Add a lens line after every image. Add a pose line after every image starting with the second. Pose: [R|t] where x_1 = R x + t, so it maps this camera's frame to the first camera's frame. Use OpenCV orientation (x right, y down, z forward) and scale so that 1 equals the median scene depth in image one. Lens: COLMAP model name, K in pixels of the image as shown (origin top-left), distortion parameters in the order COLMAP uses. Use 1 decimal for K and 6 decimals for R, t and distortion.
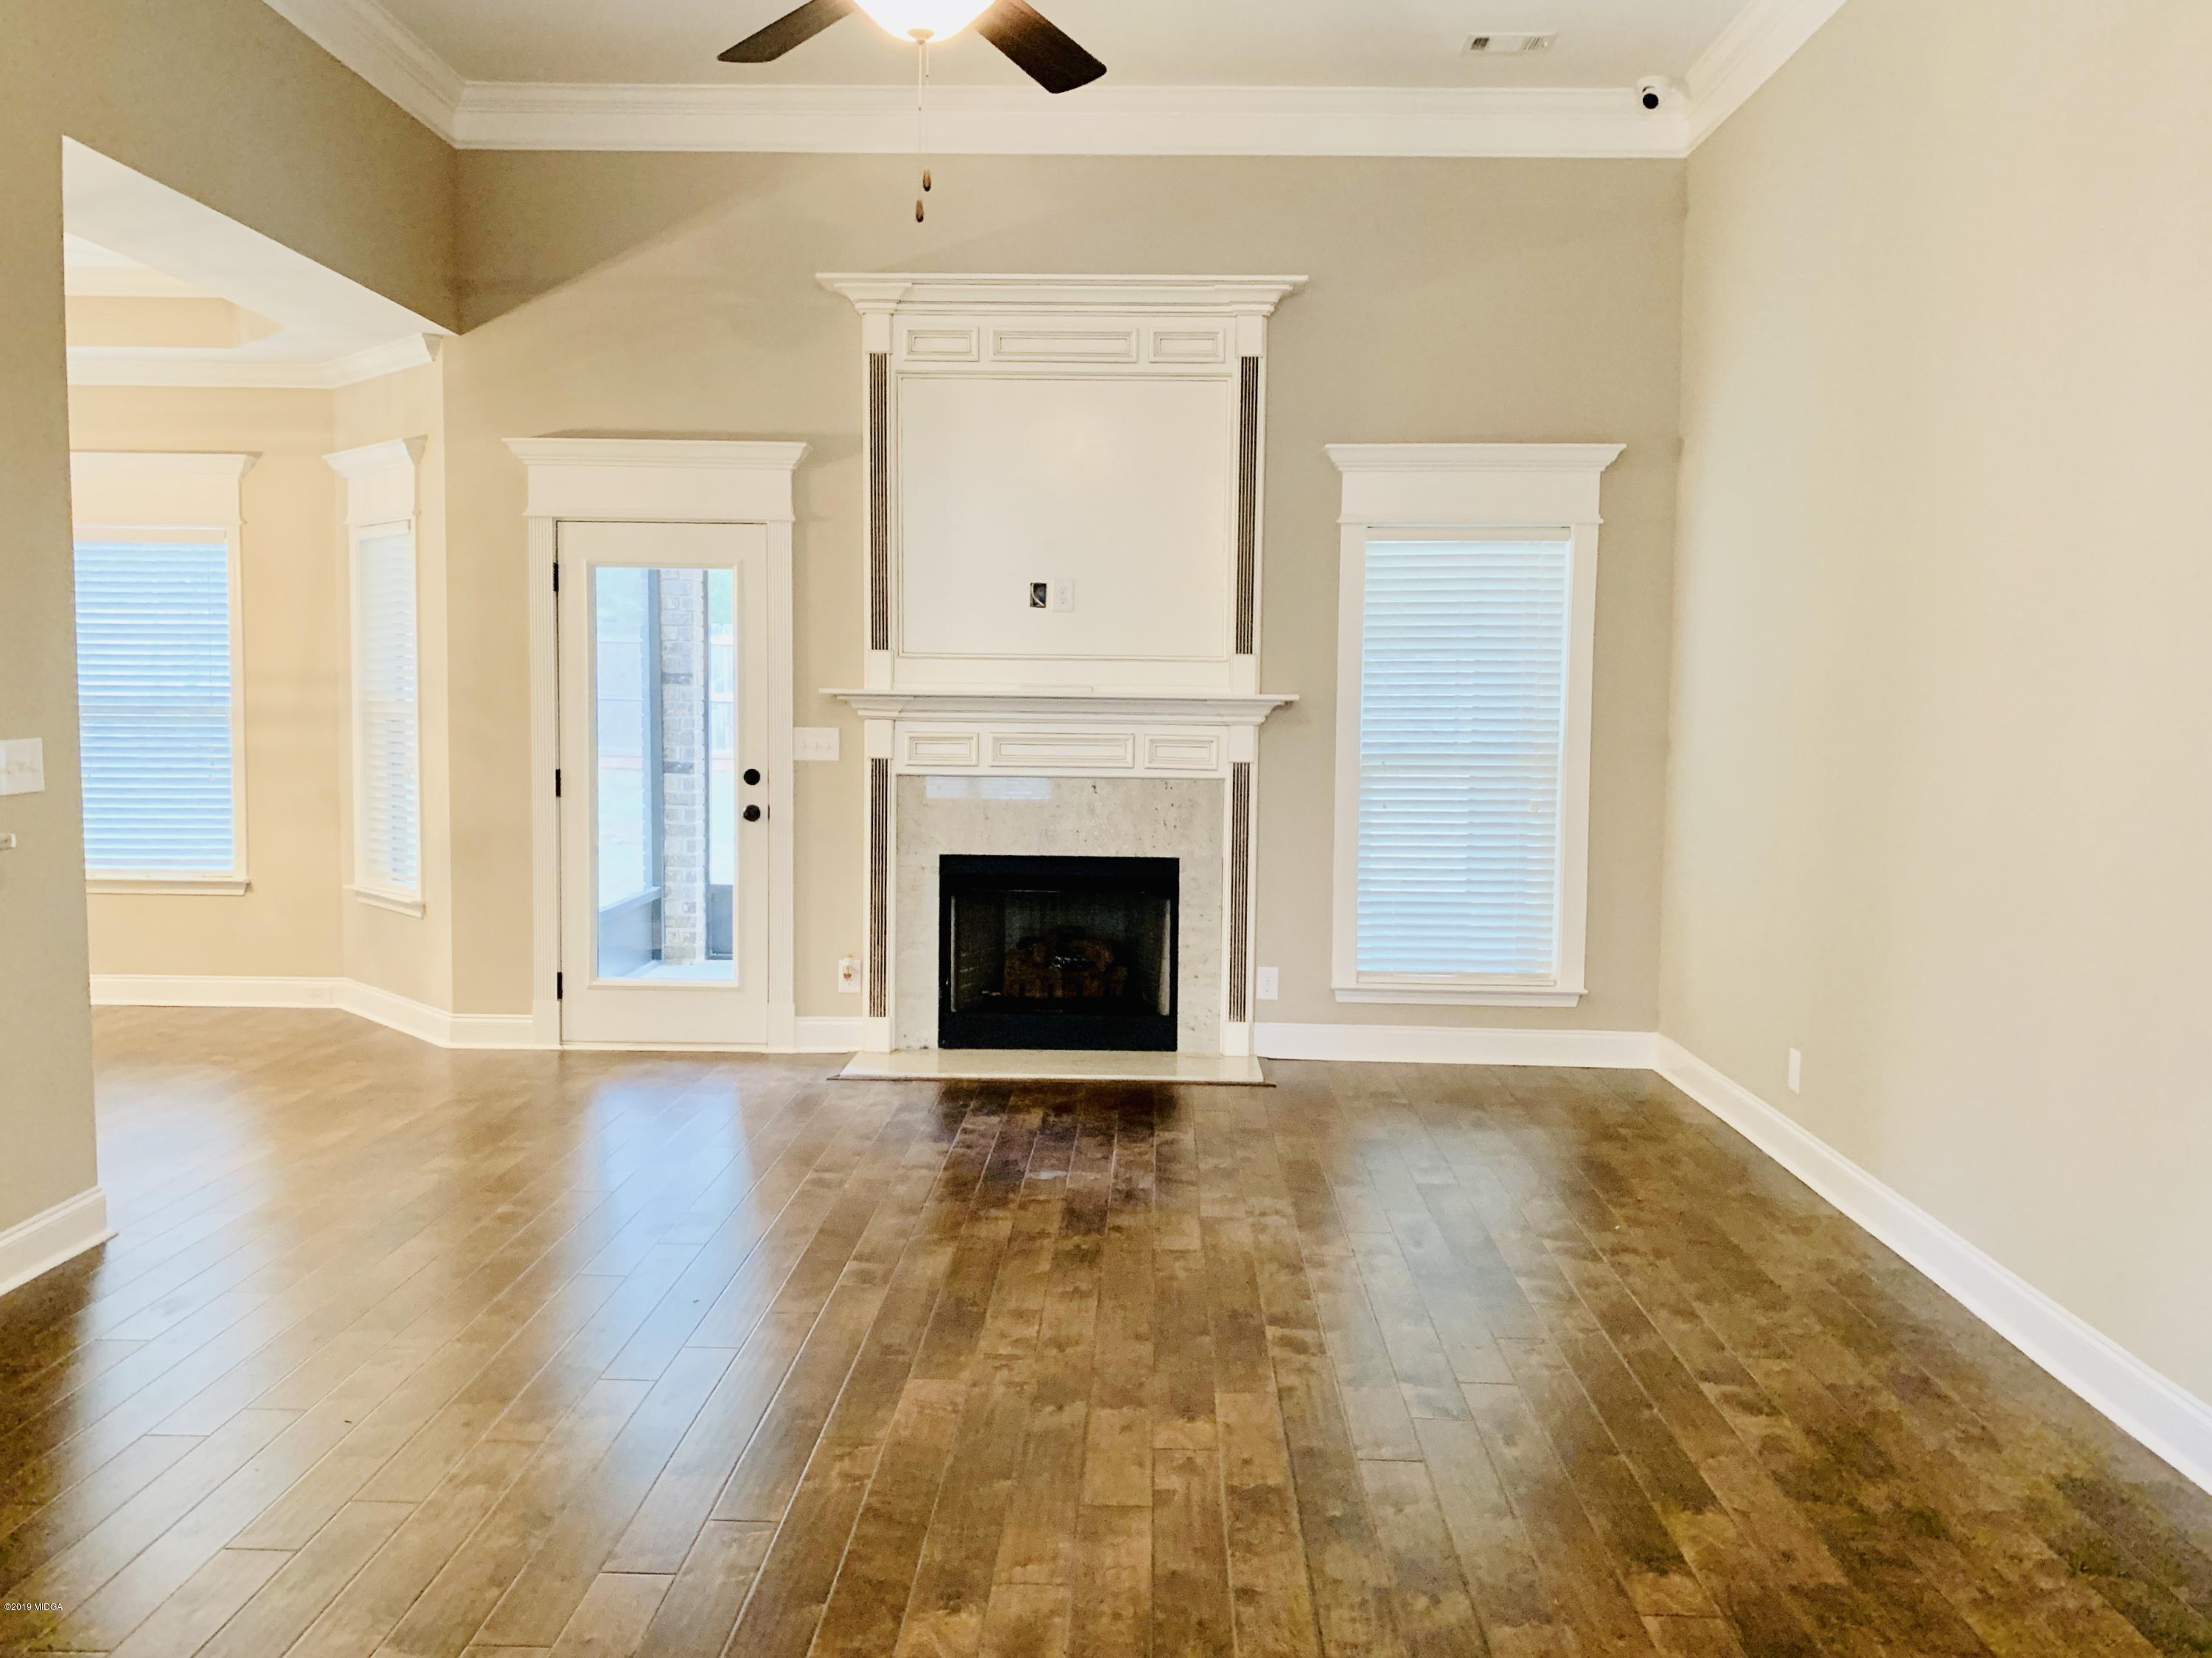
lens RADIAL K [[1762.4, 0, 1106.0], [0, 1762.4, 829.0], [0, 0, 1]] dist [0.138247, -0.325370]
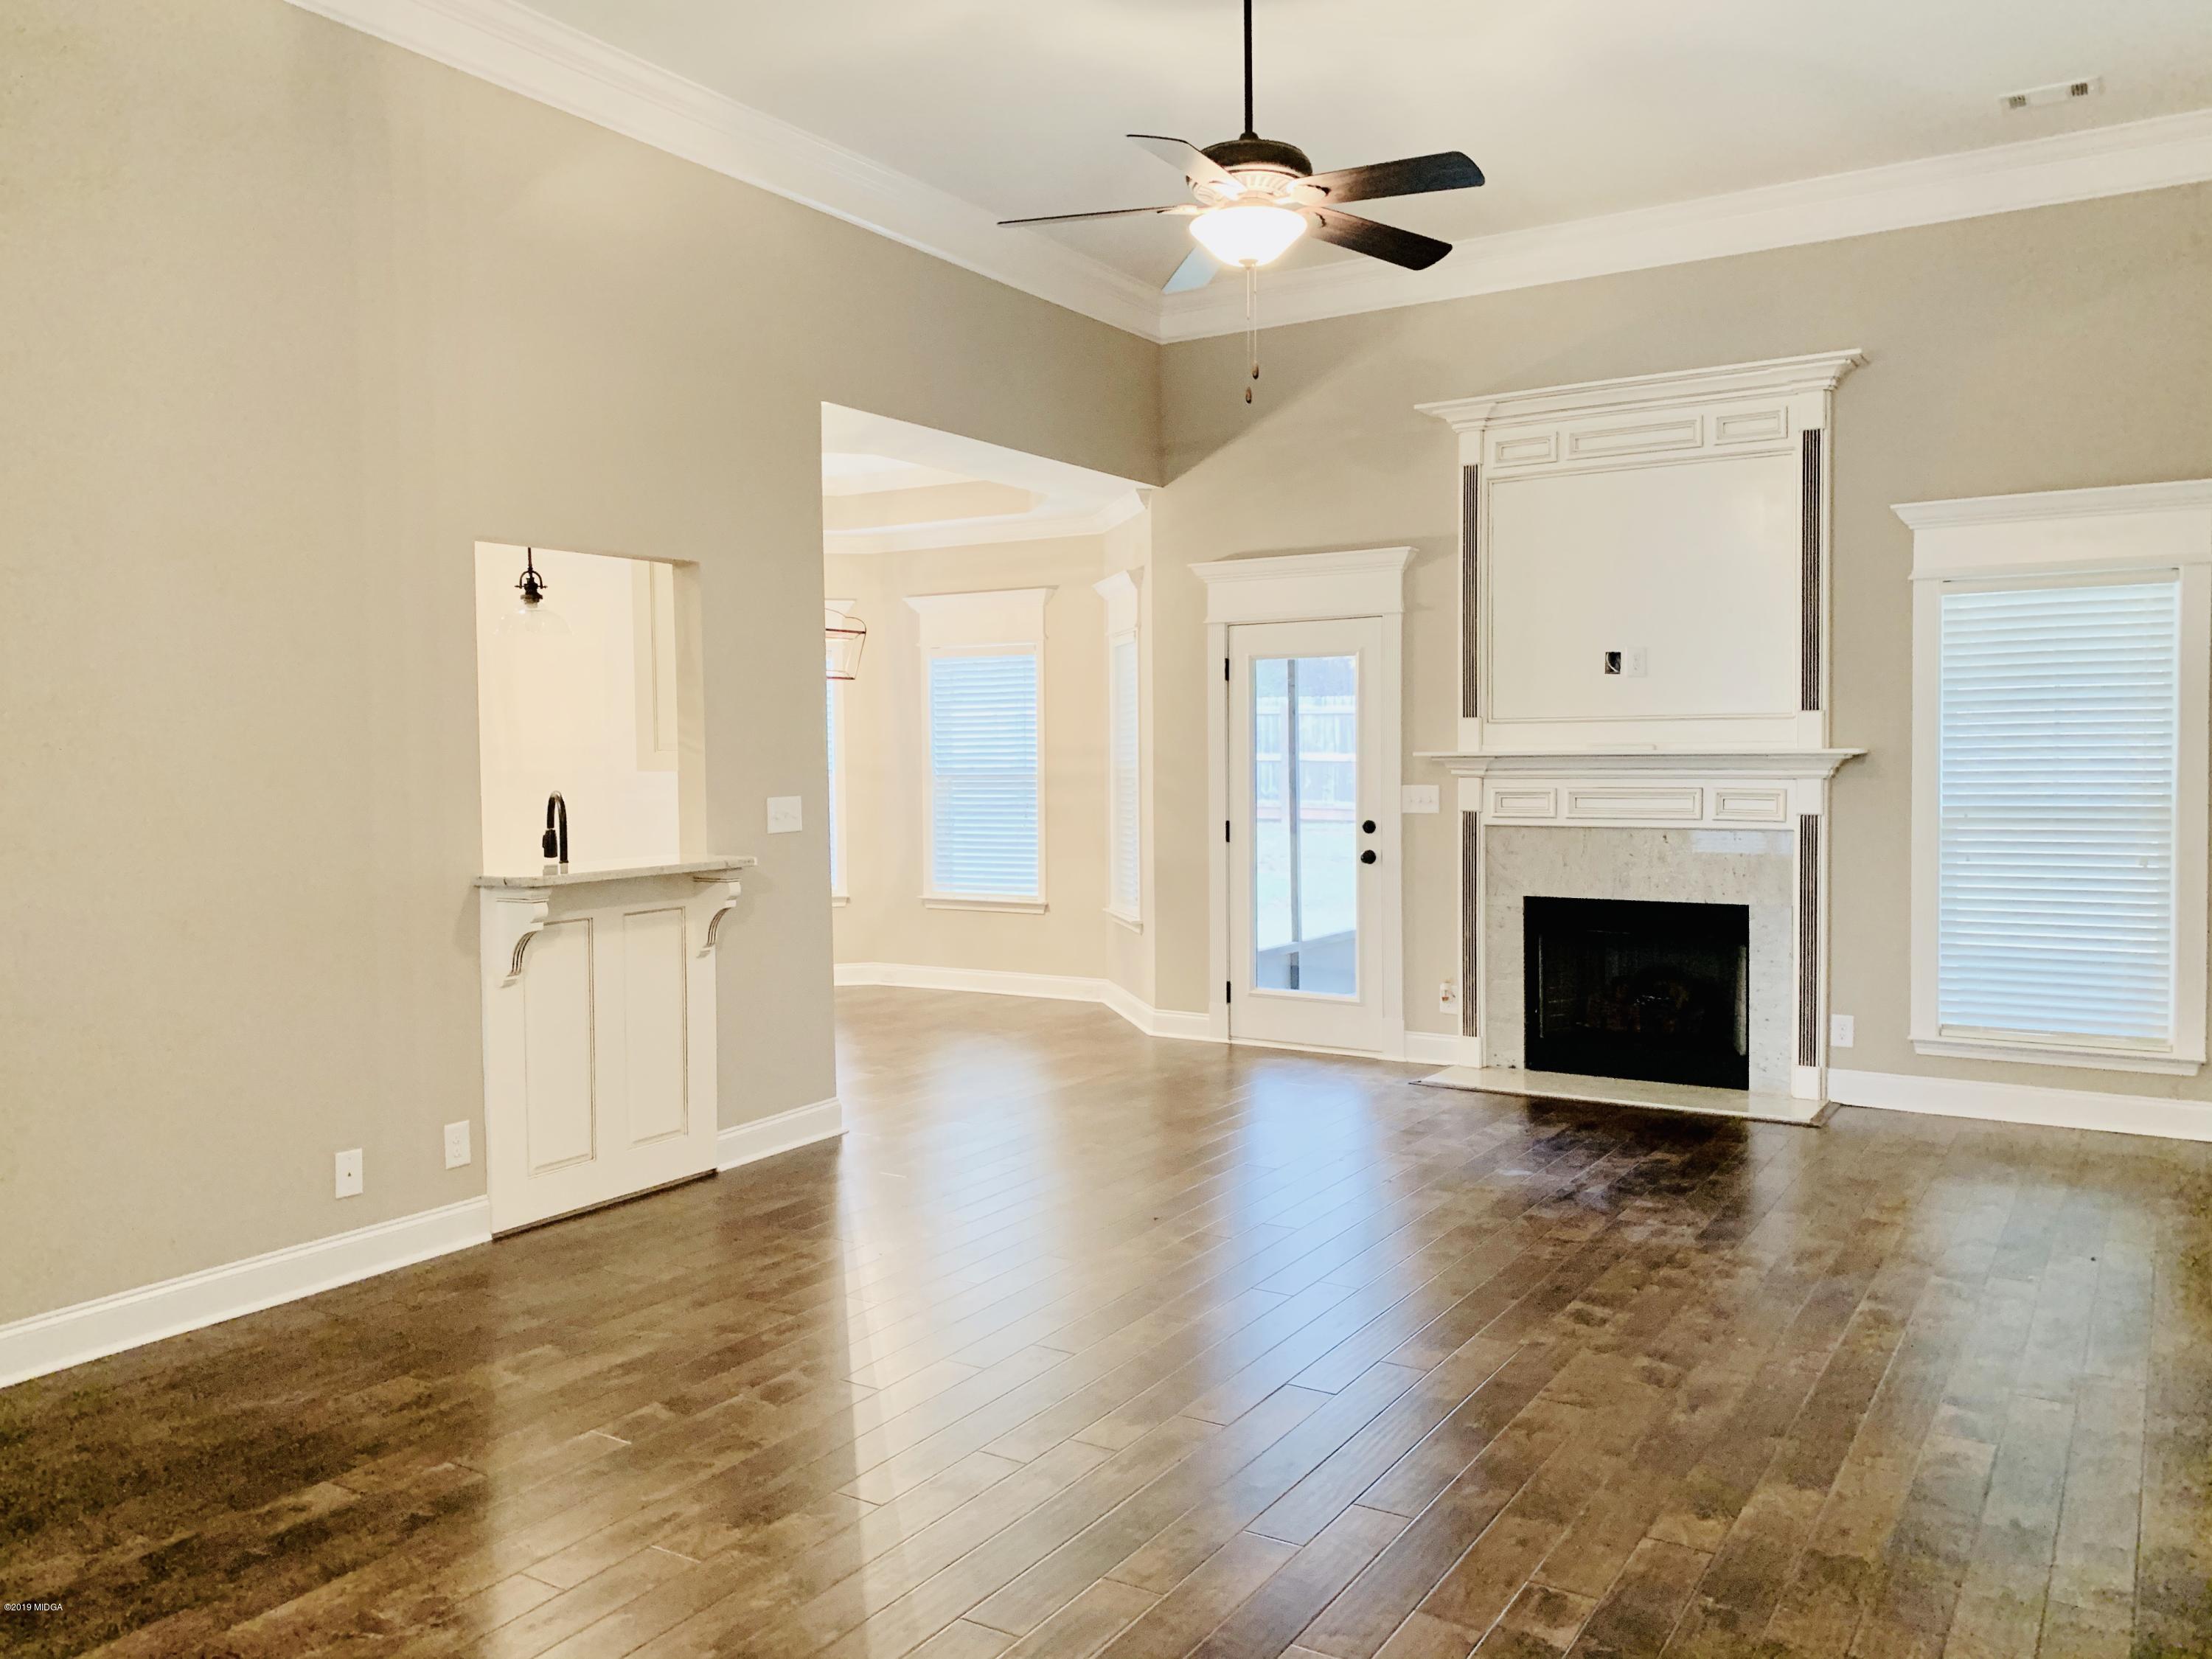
lens RADIAL K [[1646.1, 0, 1059.7], [0, 1646.1, 843.0], [0, 0, 1]] dist [0.005974, -0.046303]
pose [[0.845102, 0.009639, -0.534519, 0.219185], [-0.022296, 0.999603, -0.017225, 0.005274], [0.534141, 0.026475, 0.844981, -0.049937]]
